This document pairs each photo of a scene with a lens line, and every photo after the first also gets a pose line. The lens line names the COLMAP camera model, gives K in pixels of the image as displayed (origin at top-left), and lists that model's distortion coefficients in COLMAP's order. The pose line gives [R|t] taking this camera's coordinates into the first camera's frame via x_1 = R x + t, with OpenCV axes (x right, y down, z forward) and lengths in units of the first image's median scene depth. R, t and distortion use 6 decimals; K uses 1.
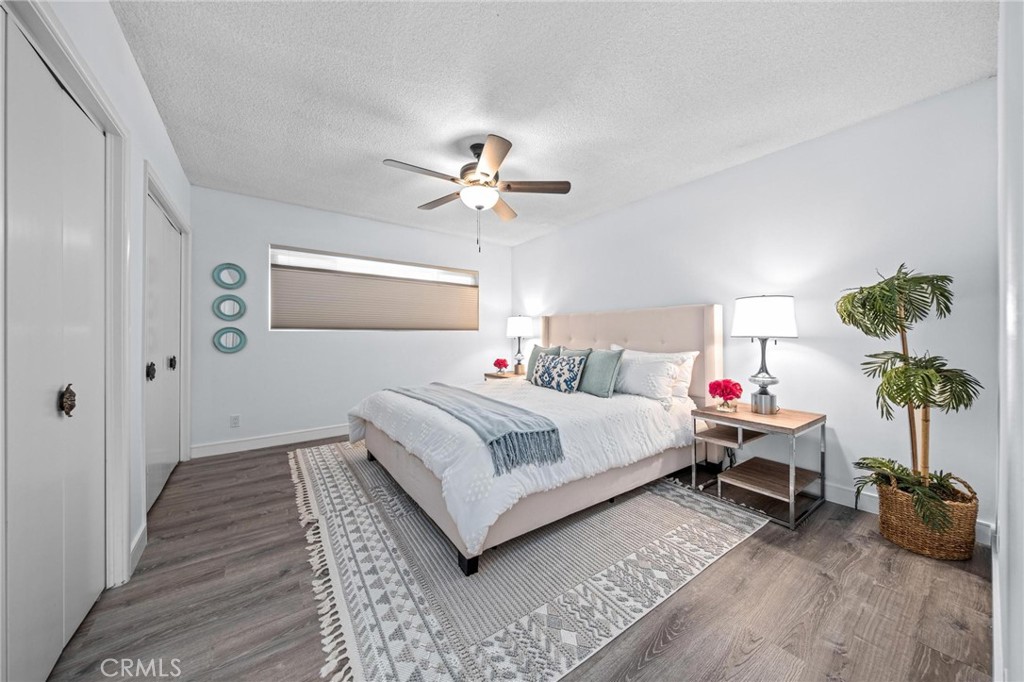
lens RADIAL K [[359.3, 0, 518.0], [0, 359.3, 337.2], [0, 0, 1]] dist [0.052056, -0.029817]
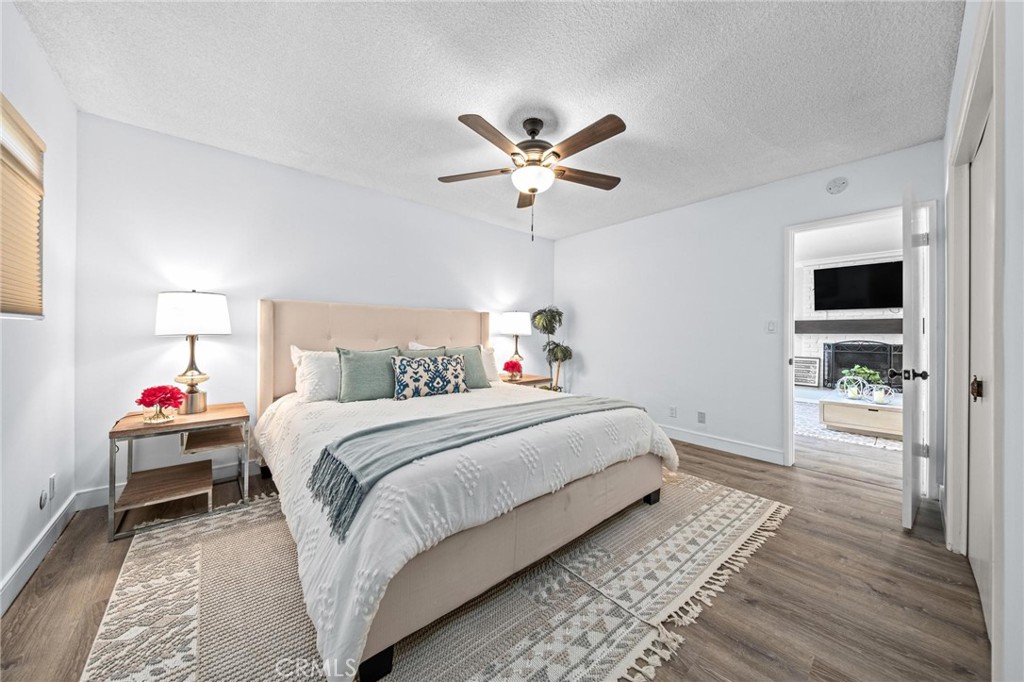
lens RADIAL K [[353.7, 0, 518.5], [0, 353.7, 340.5], [0, 0, 1]] dist [0.043260, -0.016652]
pose [[-0.114286, -0.027343, 0.993072, -1.212543], [-0.009055, 0.999608, 0.026481, -0.020059], [-0.993407, -0.005966, -0.114488, 1.410584]]
